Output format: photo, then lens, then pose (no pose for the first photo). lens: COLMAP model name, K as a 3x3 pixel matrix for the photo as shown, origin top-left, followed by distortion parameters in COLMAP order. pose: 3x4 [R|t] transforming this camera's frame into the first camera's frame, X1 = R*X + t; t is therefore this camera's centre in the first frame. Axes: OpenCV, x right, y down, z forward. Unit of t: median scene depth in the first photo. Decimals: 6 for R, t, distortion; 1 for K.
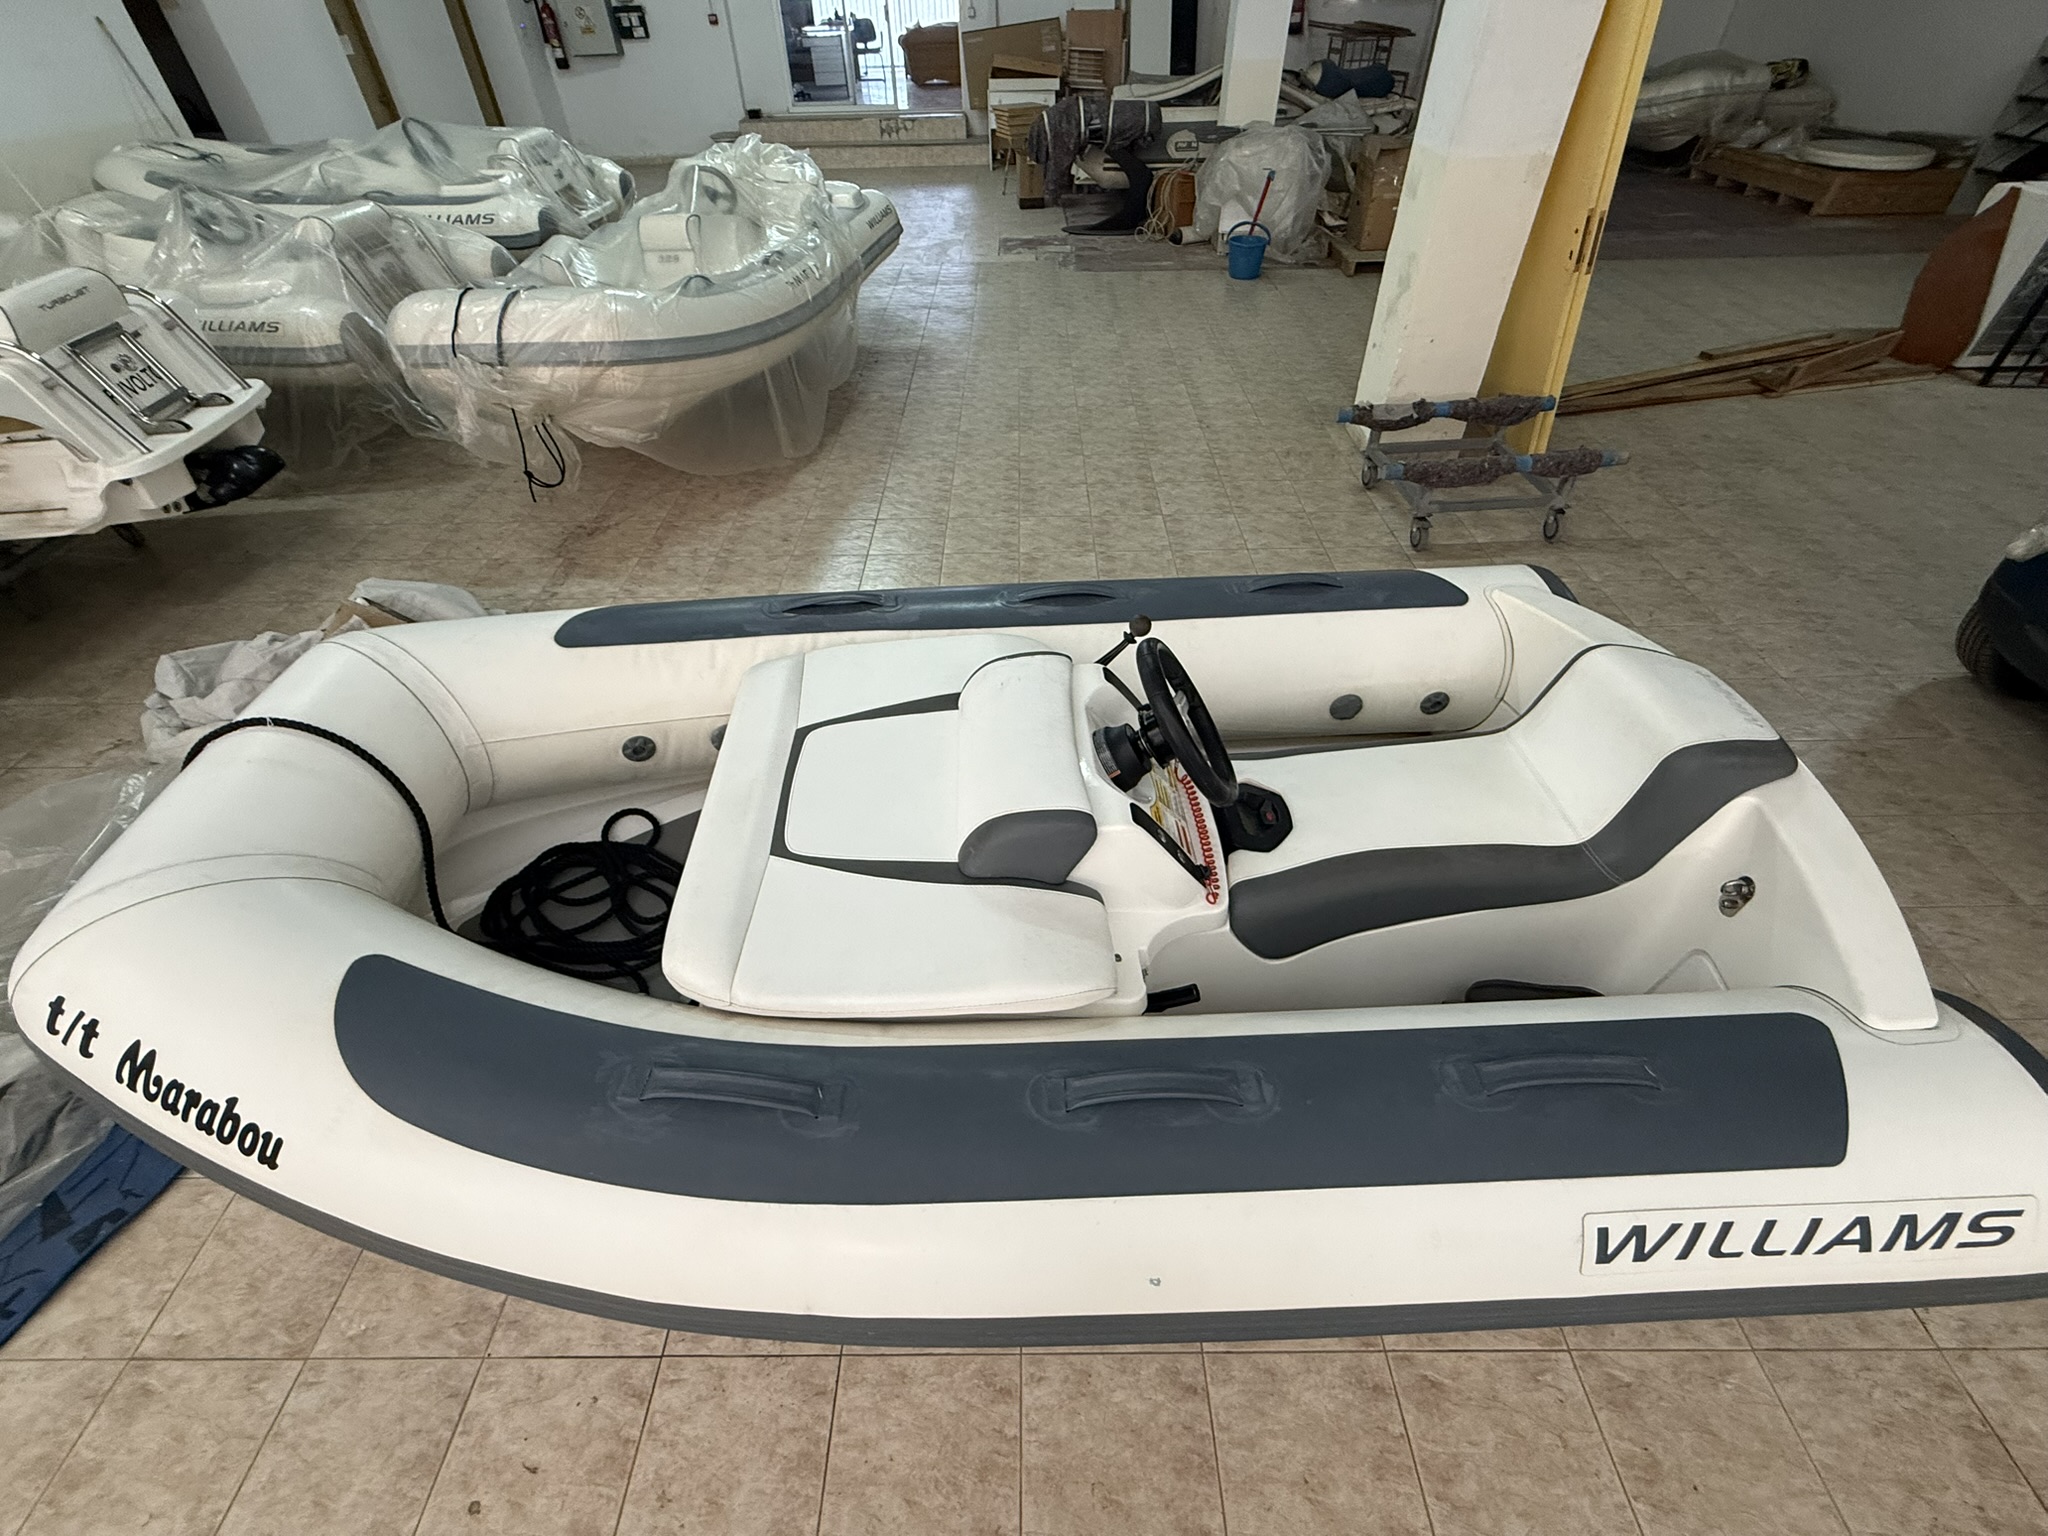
lens RADIAL K [[863.0, 0, 1010.9], [0, 863.0, 770.3], [0, 0, 1]] dist [-0.002028, 0.000404]
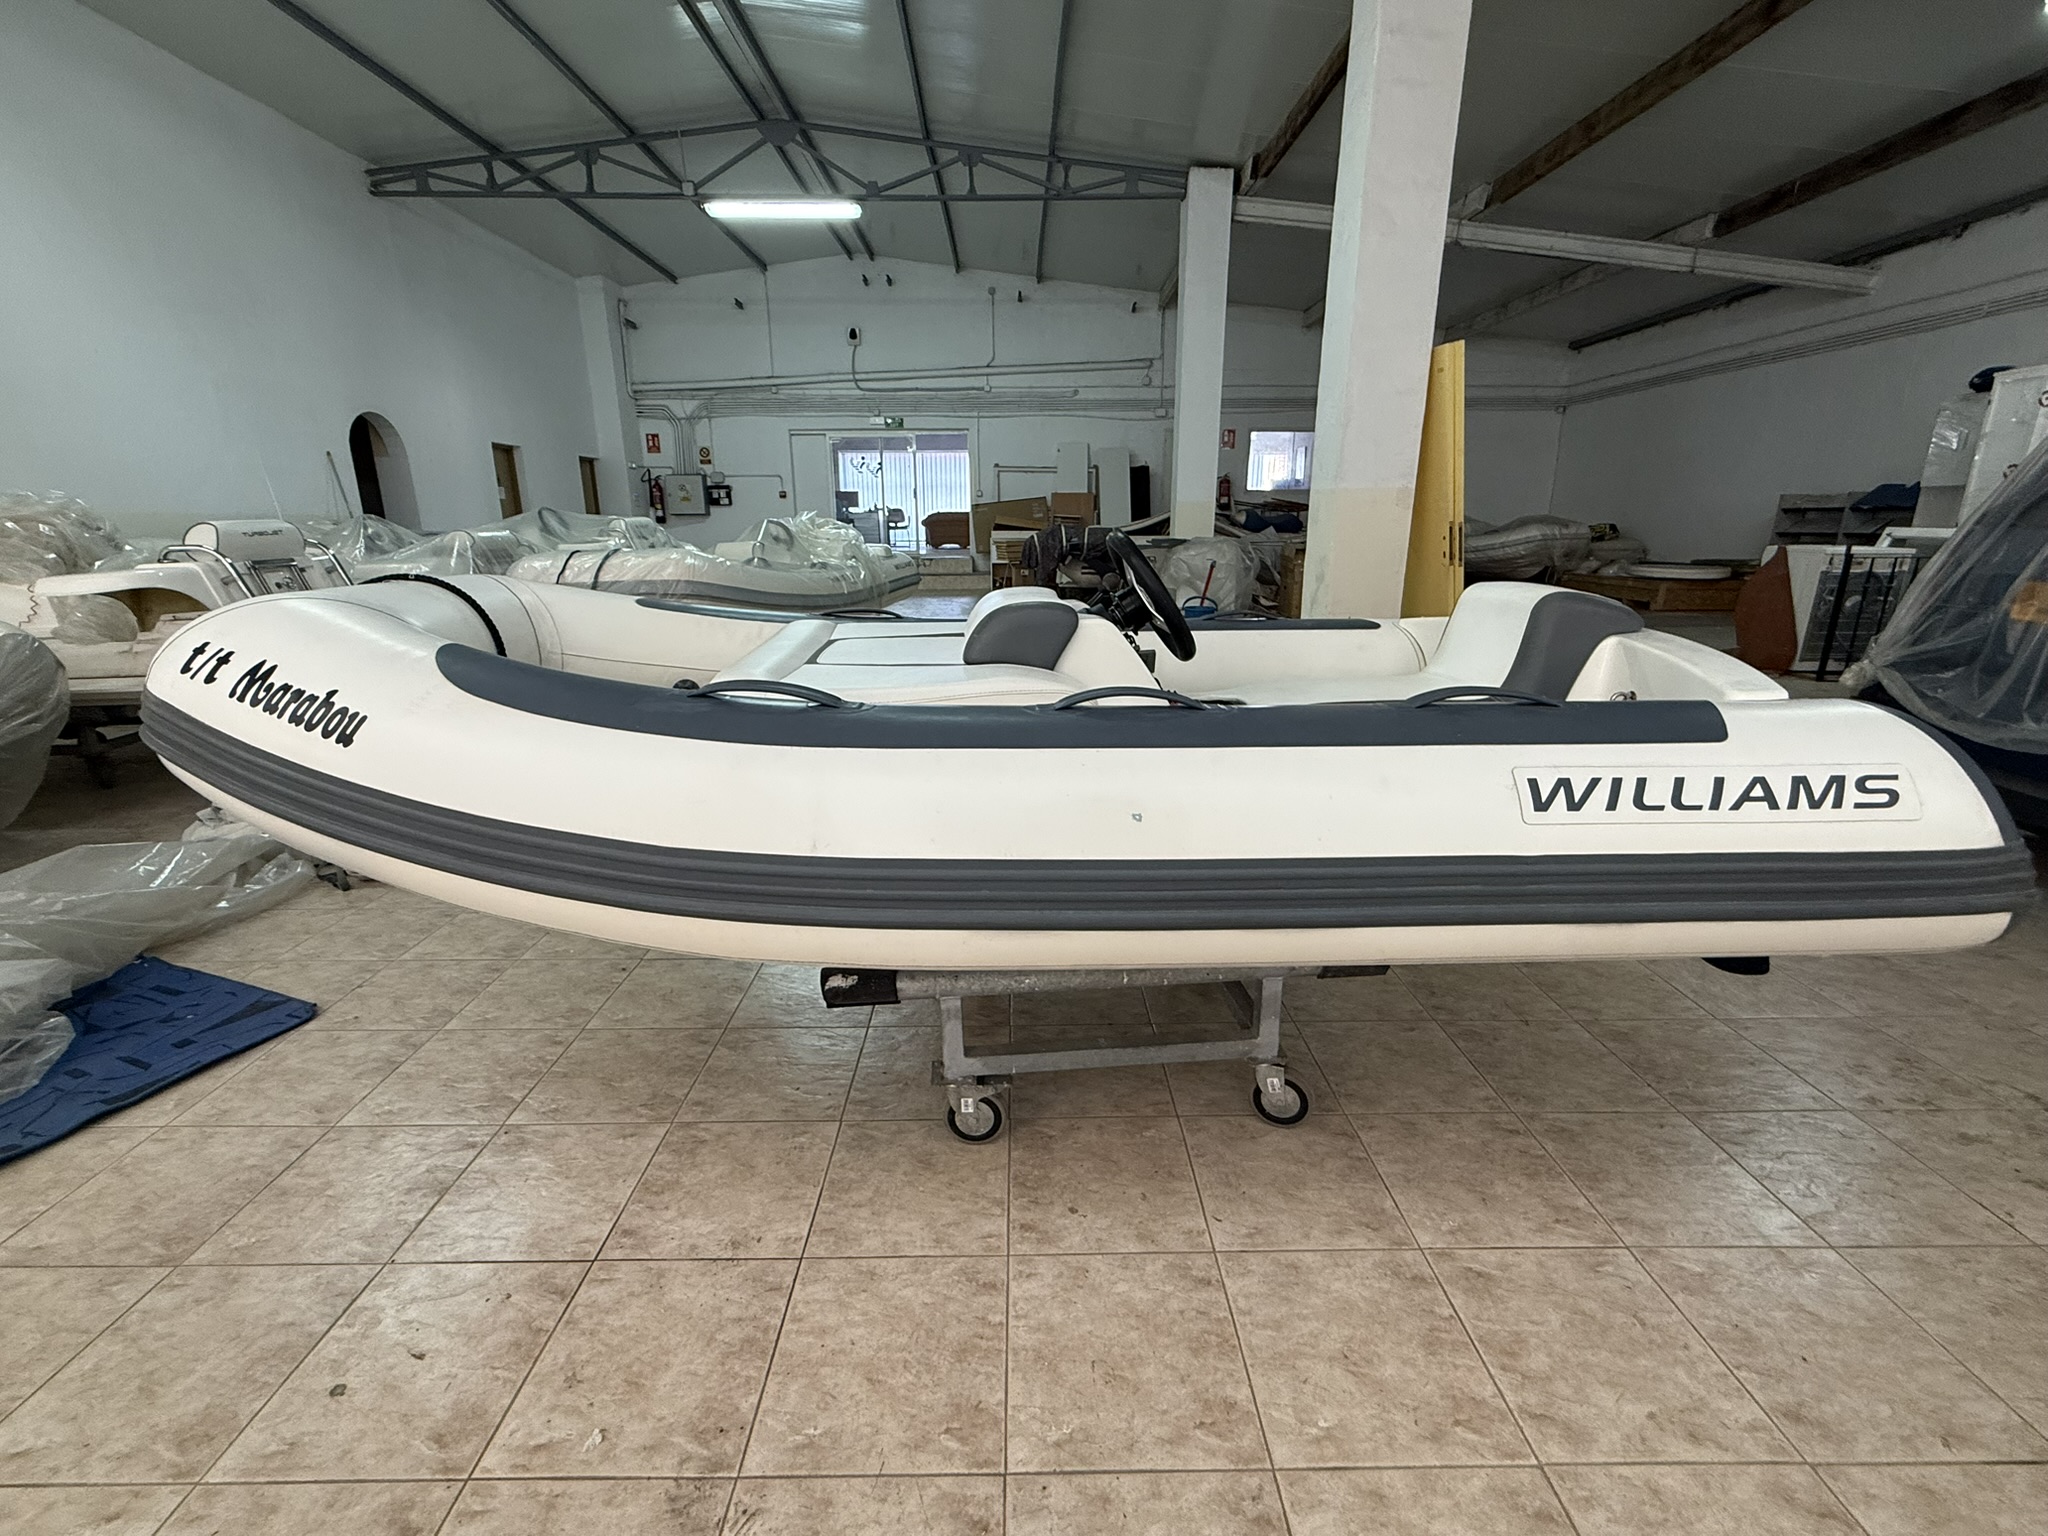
lens RADIAL K [[863.0, 0, 1010.9], [0, 863.0, 770.3], [0, 0, 1]] dist [-0.002028, 0.000404]
pose [[0.999814, 0.017652, 0.007775, -0.001038], [-0.012397, 0.896894, -0.442073, 0.655396], [-0.014777, 0.441894, 0.896945, -0.002688]]
